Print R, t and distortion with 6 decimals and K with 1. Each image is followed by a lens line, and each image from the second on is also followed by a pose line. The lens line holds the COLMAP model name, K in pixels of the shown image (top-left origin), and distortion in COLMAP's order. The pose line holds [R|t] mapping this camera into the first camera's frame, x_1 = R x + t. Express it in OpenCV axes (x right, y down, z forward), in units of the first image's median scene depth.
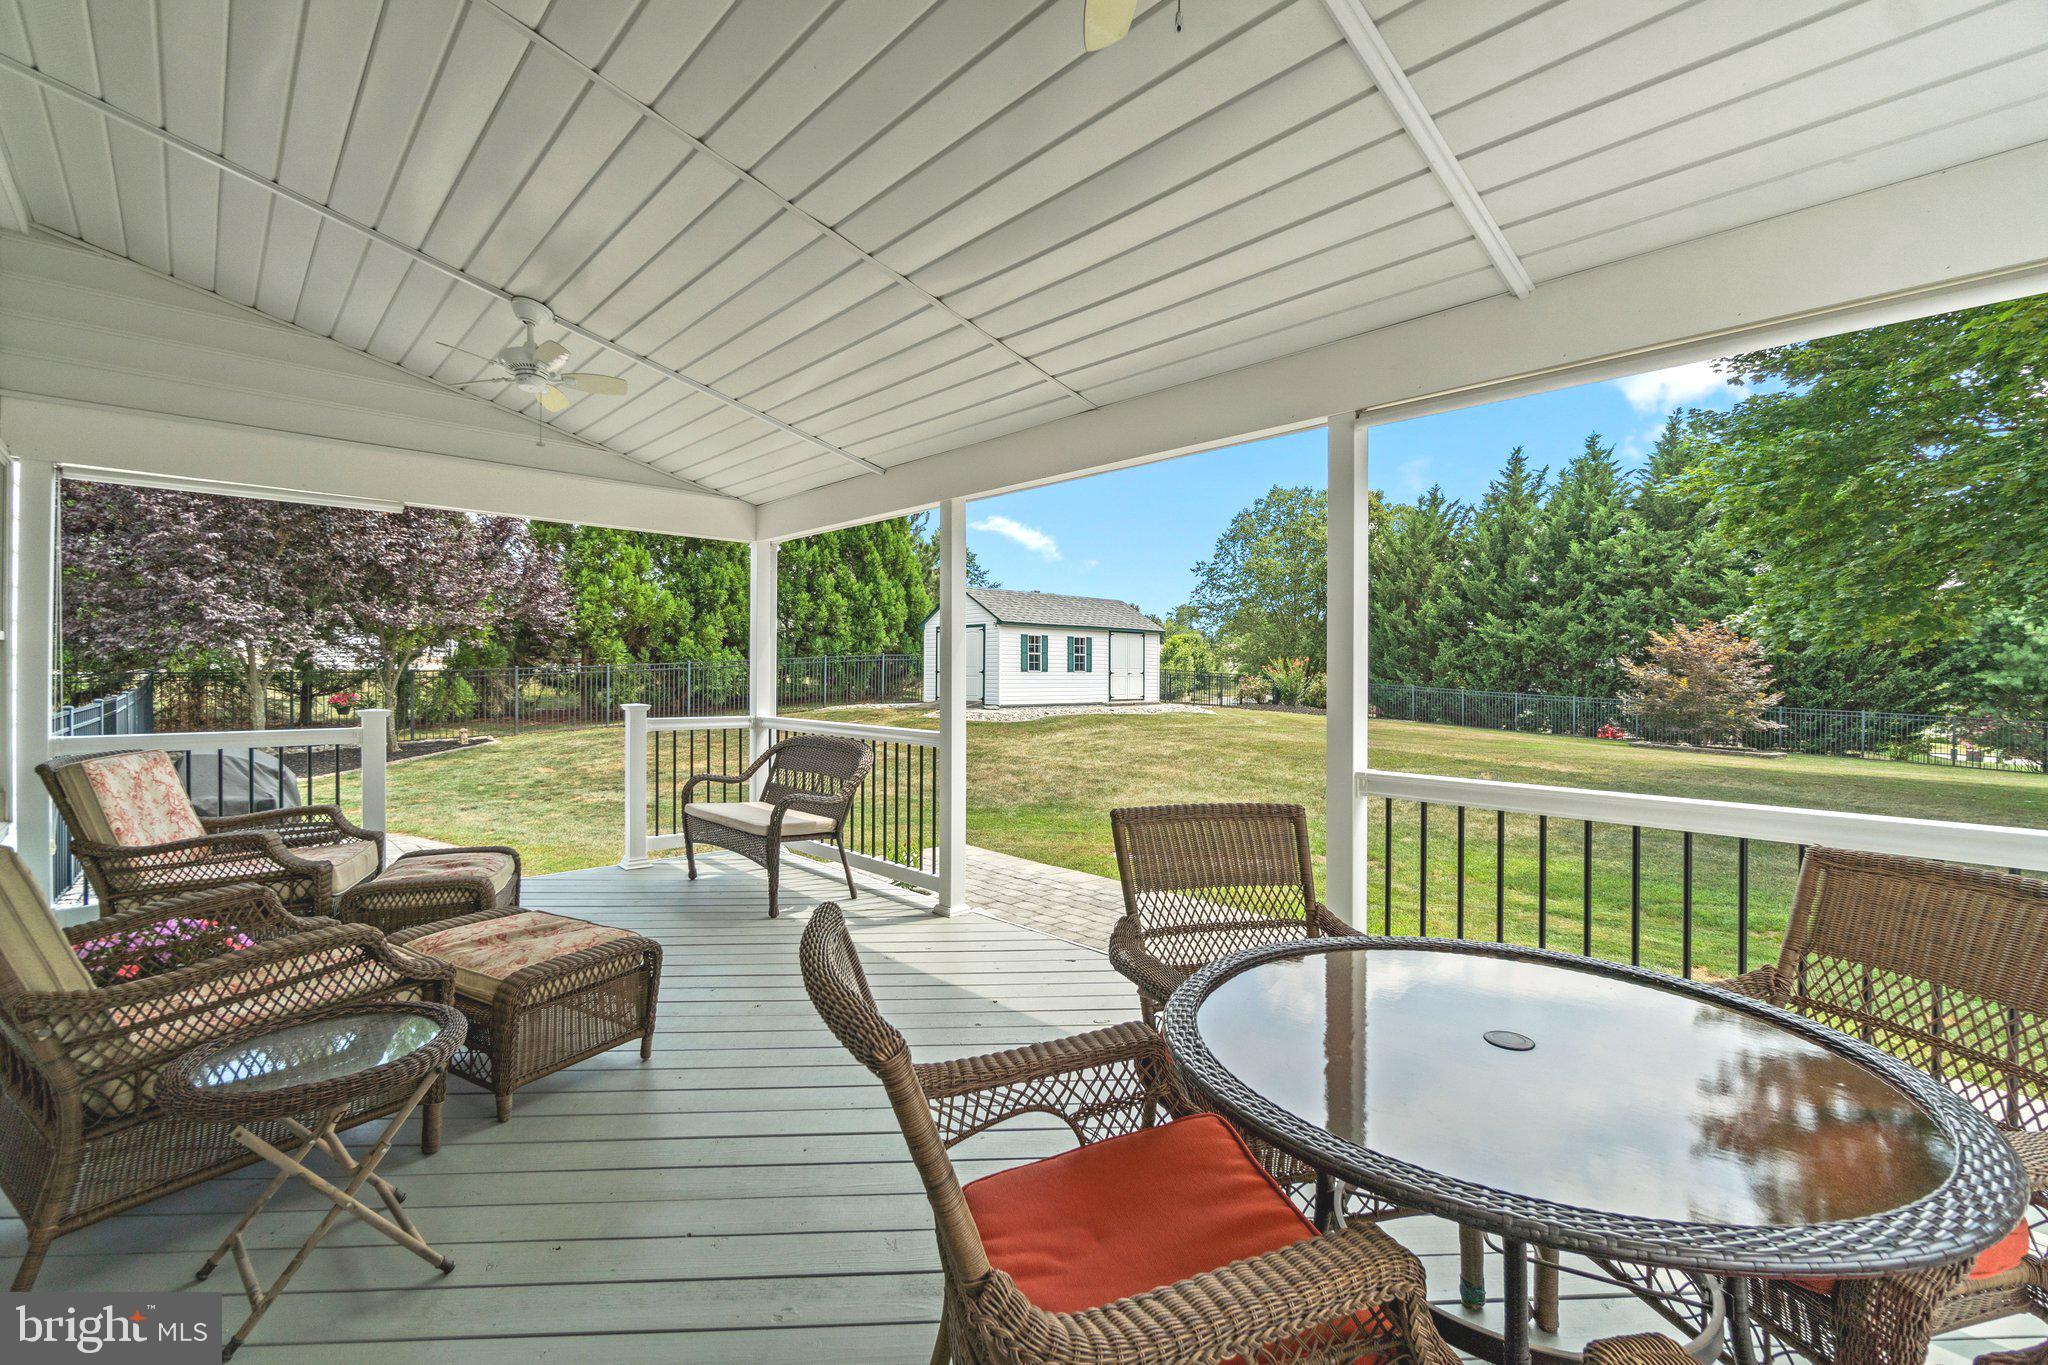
lens RADIAL K [[899.8, 0, 1017.0], [0, 899.8, 676.6], [0, 0, 1]] dist [-0.001355, -0.000051]
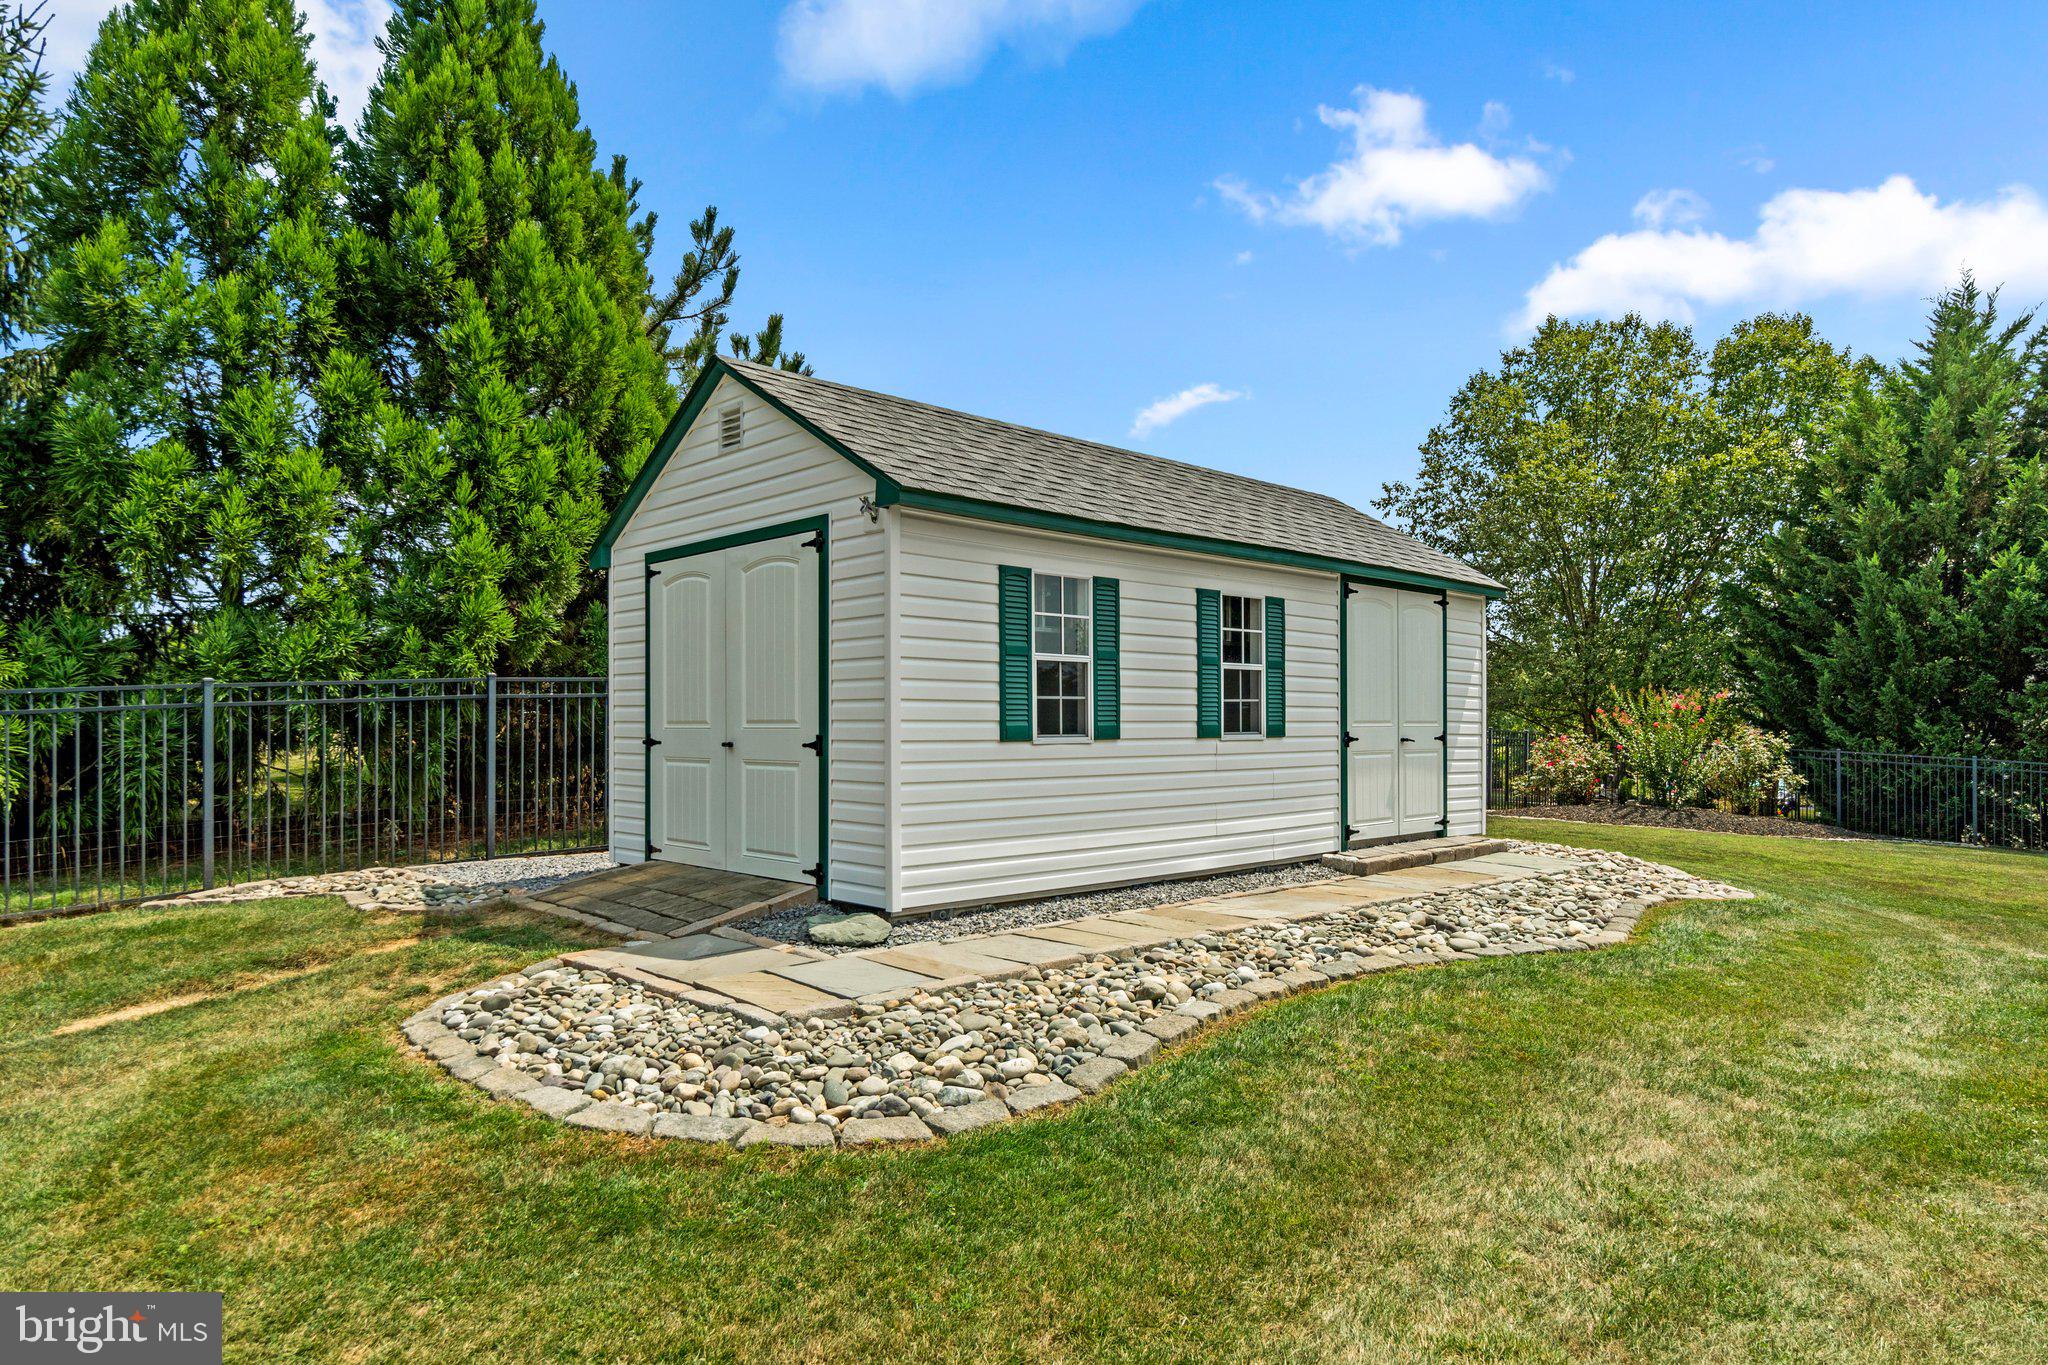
lens RADIAL K [[1225.7, 0, 1018.9], [0, 1225.7, 726.8], [0, 0, 1]] dist [0.000736, 0.000057]
pose [[0.999764, -0.008217, 0.020119, 0.002668], [0.008289, 0.999960, -0.003493, -0.006975], [-0.020089, 0.003659, 0.999791, 0.618723]]
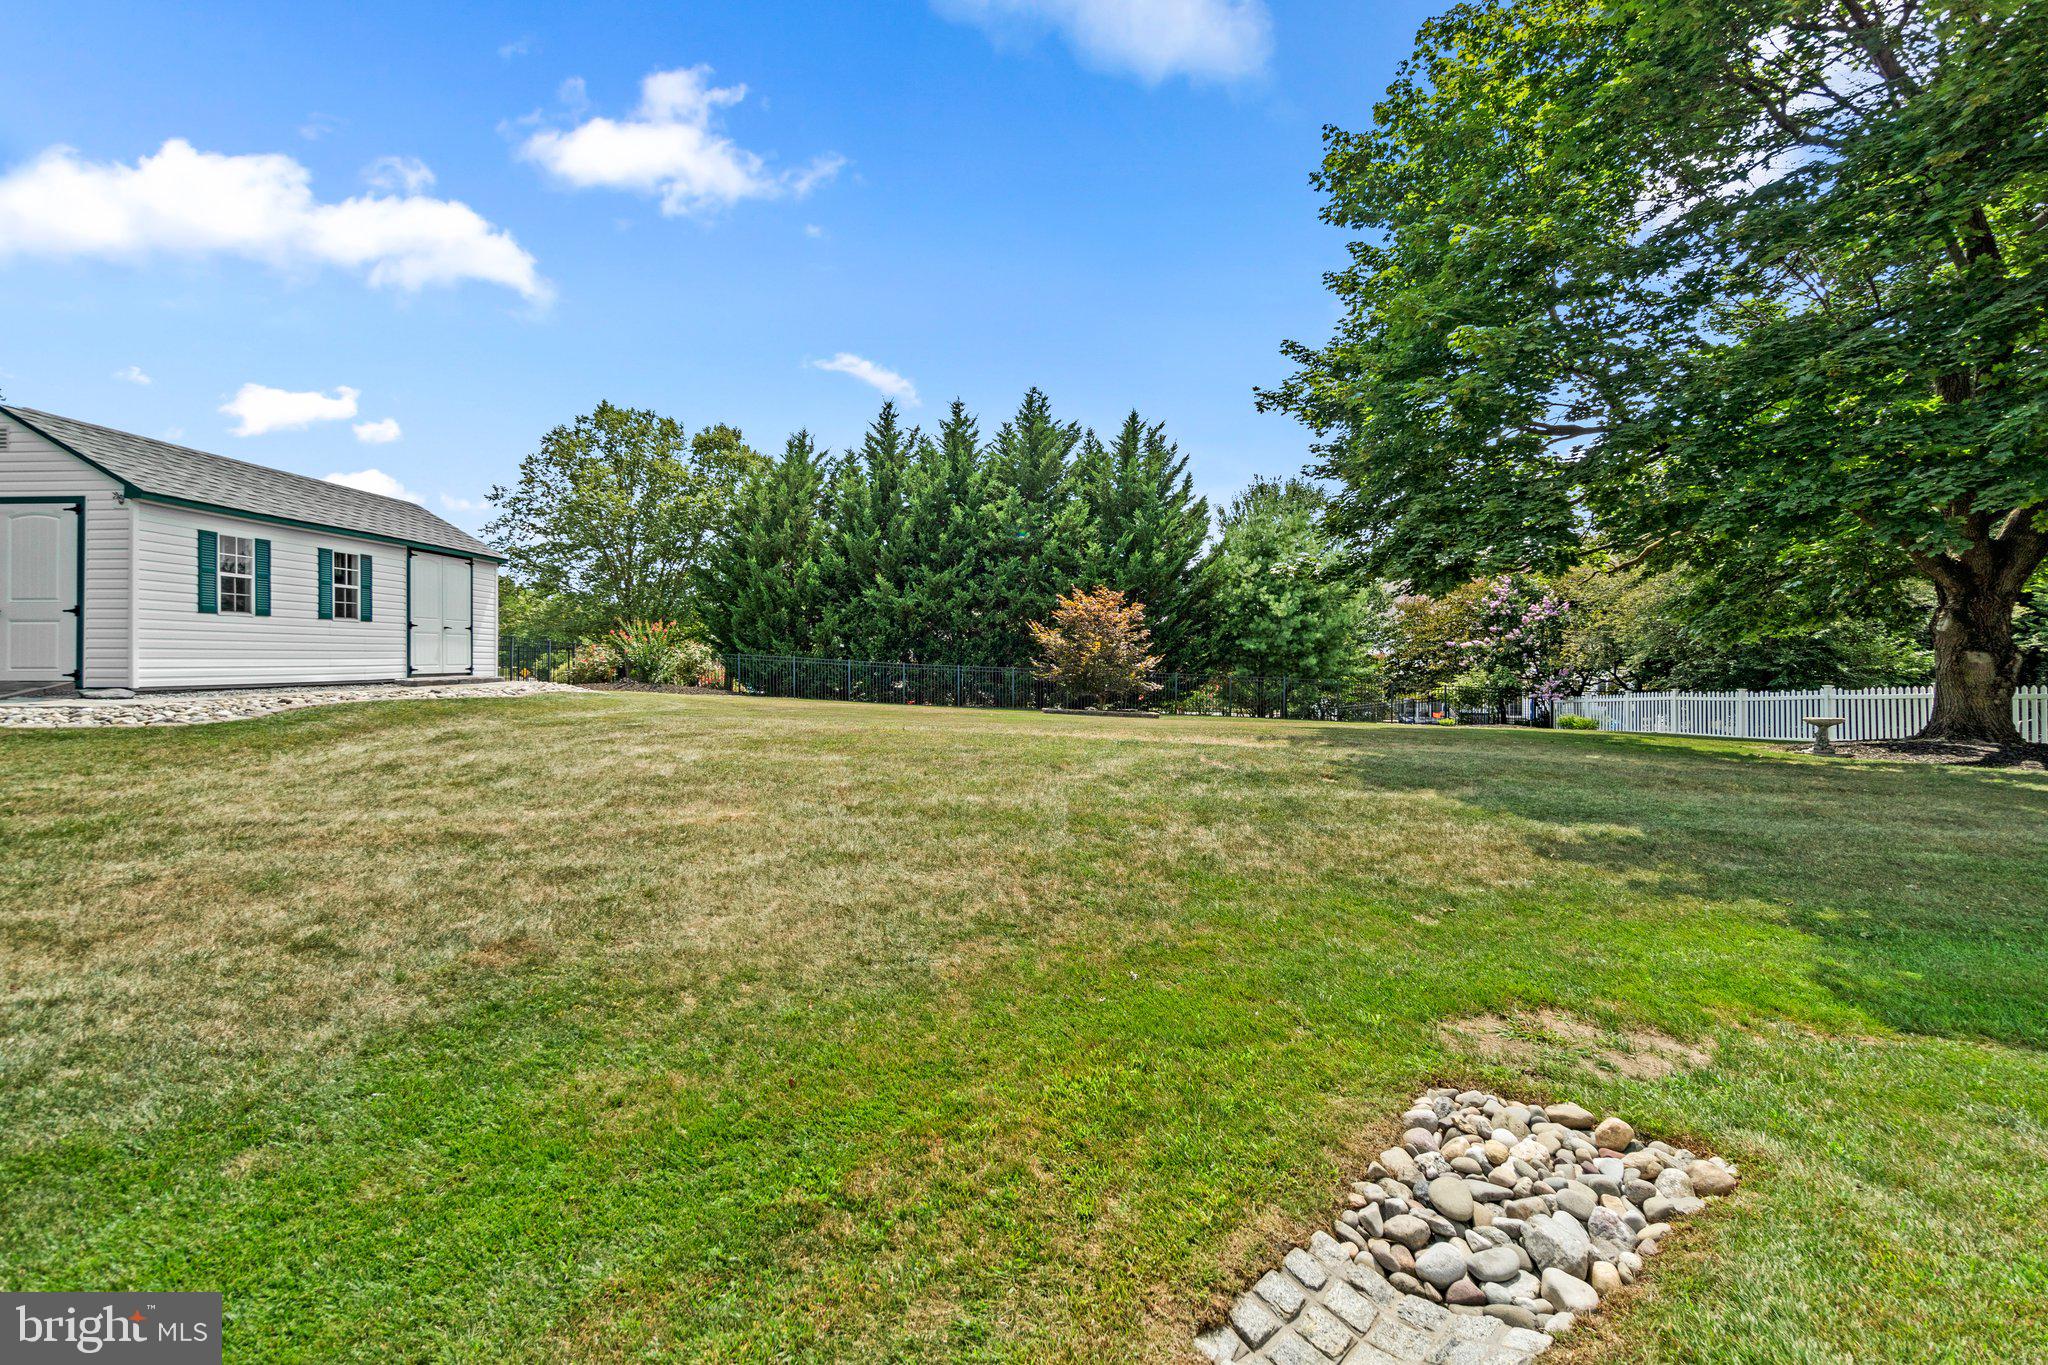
lens RADIAL K [[896.5, 0, 1020.0], [0, 896.5, 655.2], [0, 0, 1]] dist [-0.003560, -0.000658]
pose [[0.696688, -0.003187, 0.717368, -0.025761], [0.007845, 0.999964, -0.003177, 0.017581], [-0.717332, 0.007841, 0.696688, 0.343284]]
